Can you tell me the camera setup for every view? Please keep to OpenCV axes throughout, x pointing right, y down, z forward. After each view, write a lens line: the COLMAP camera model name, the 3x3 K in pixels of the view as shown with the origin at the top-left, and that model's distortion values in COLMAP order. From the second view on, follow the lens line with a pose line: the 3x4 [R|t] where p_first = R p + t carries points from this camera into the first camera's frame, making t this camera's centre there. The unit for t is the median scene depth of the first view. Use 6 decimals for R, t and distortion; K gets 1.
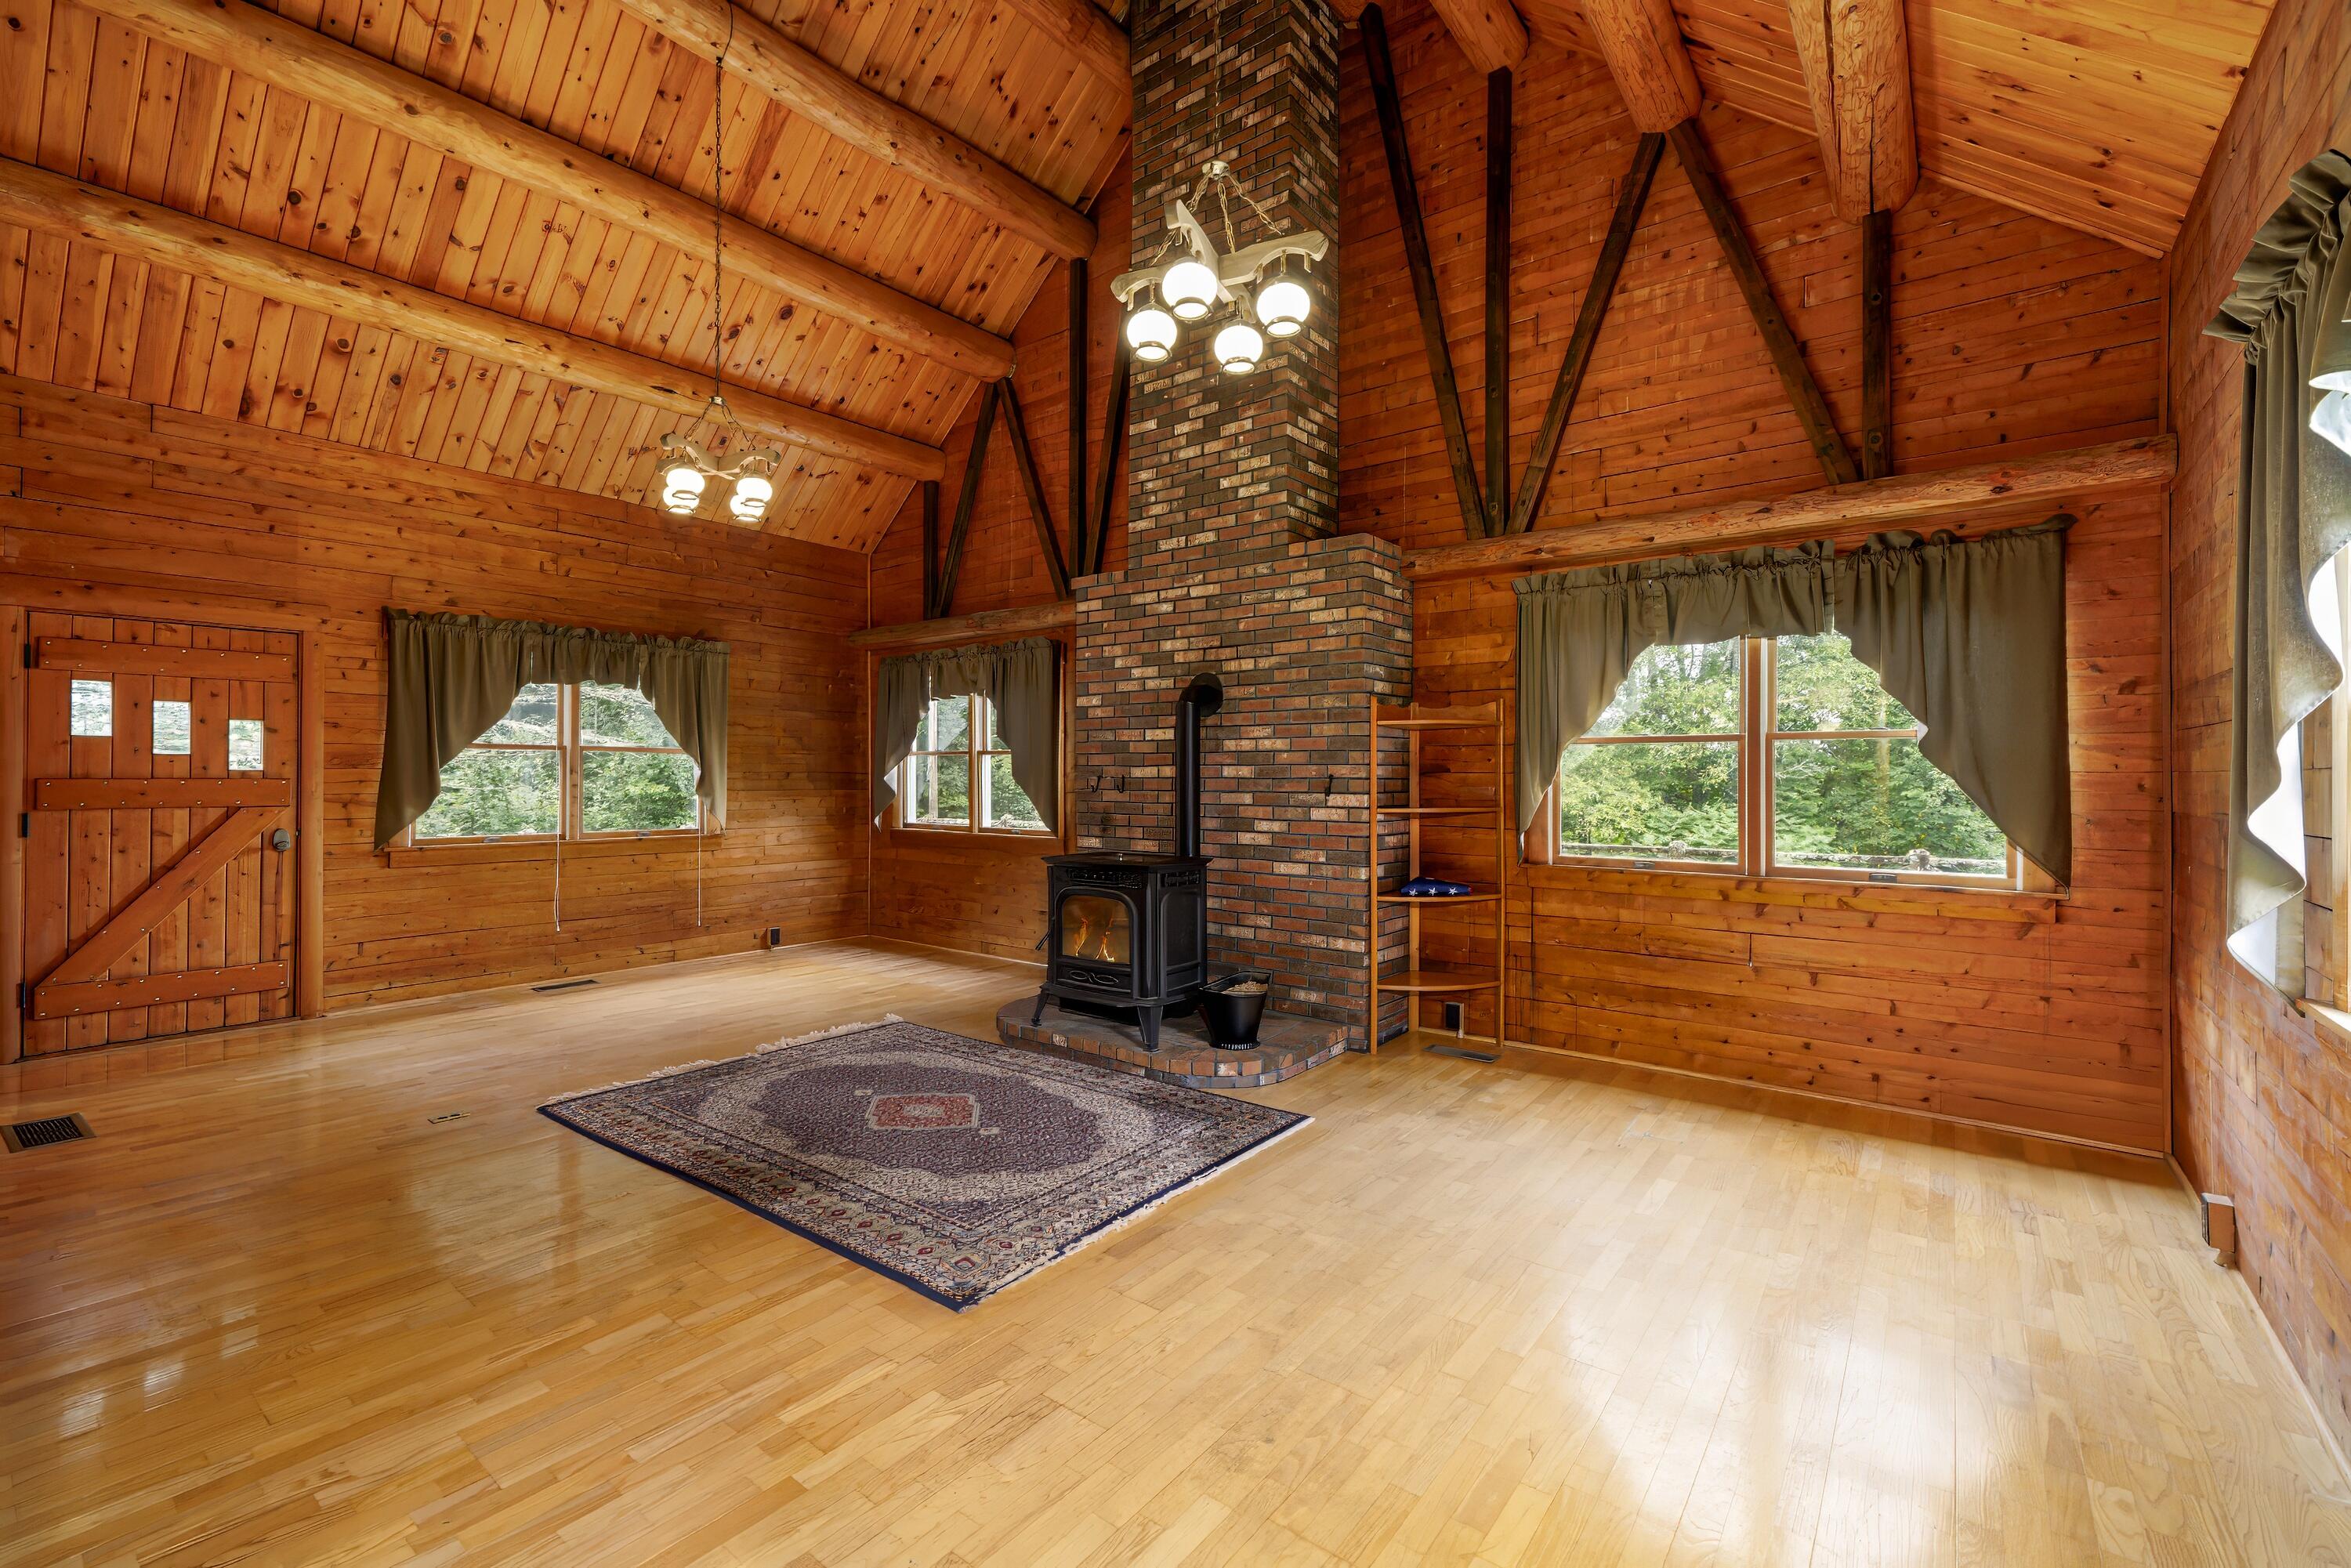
lens RADIAL K [[1017.0, 0, 1172.5], [0, 1017.0, 774.9], [0, 0, 1]] dist [0.001583, 0.000214]
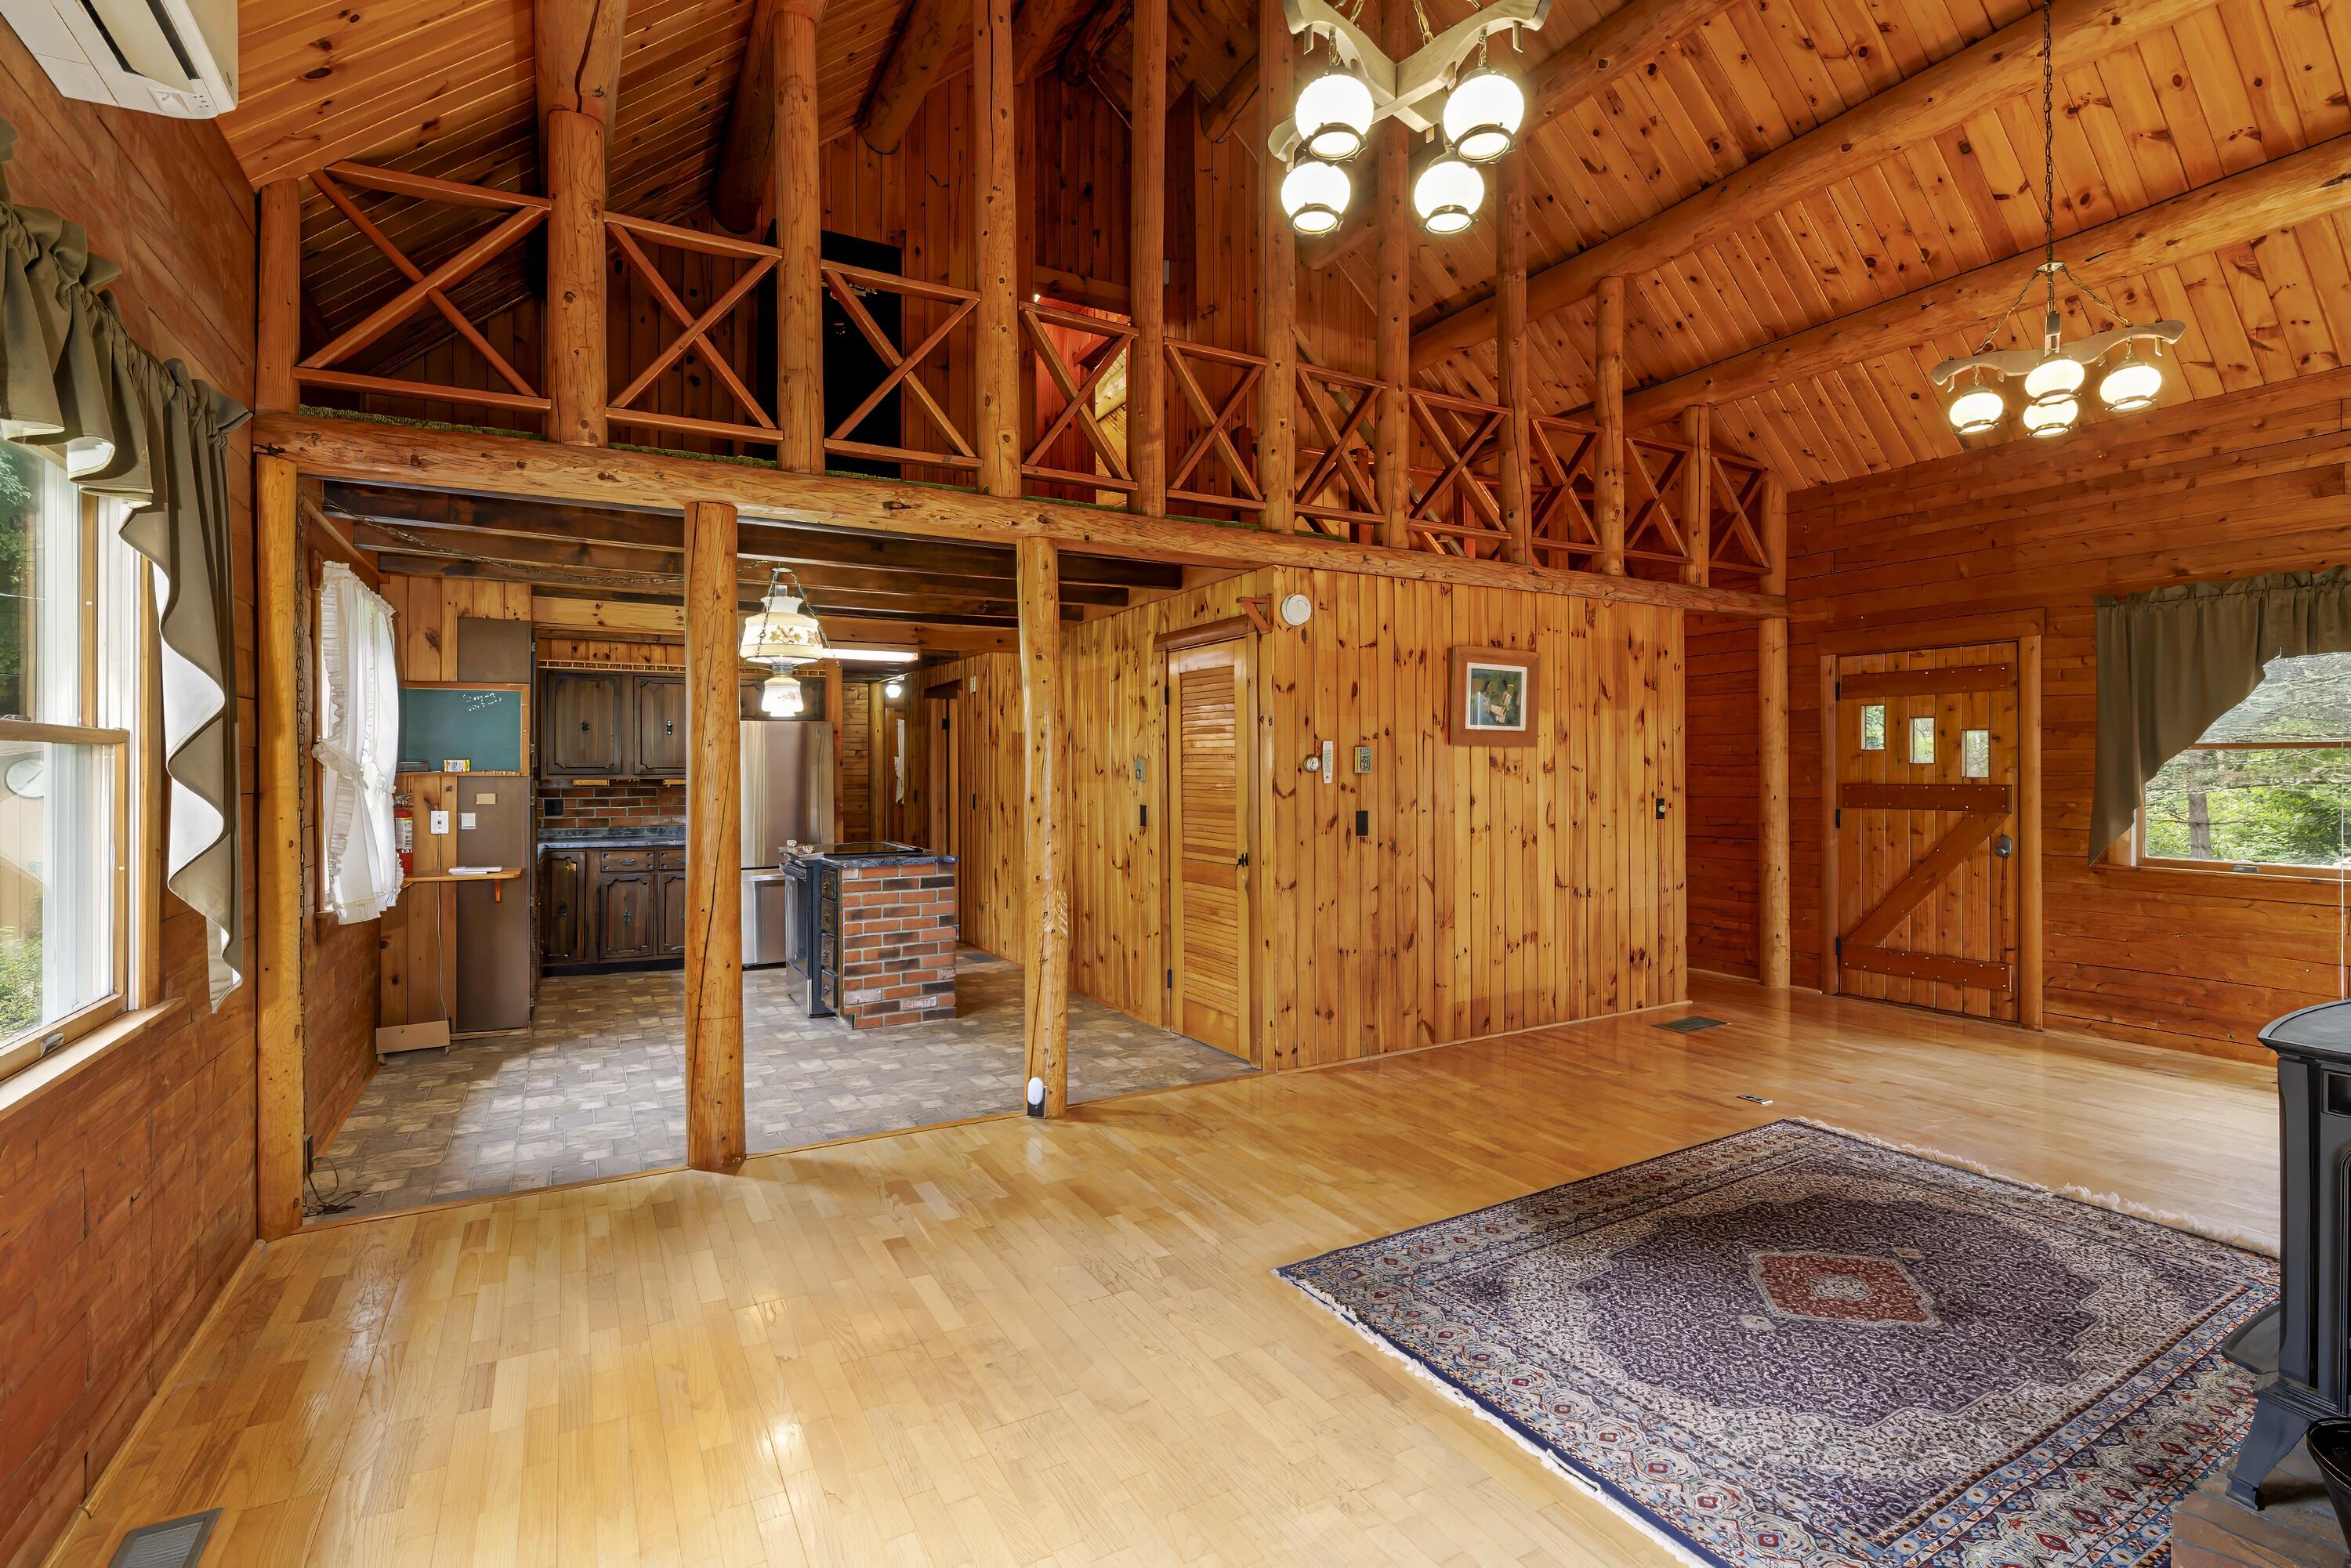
lens RADIAL K [[1117.8, 0, 1175.5], [0, 1117.8, 784.0], [0, 0, 1]] dist [-0.018109, -0.000032]
pose [[-0.407916, 0.011128, -0.912952, 0.606244], [0.003698, 0.999938, 0.010536, -0.016647], [0.913012, 0.000922, -0.407932, 0.887373]]
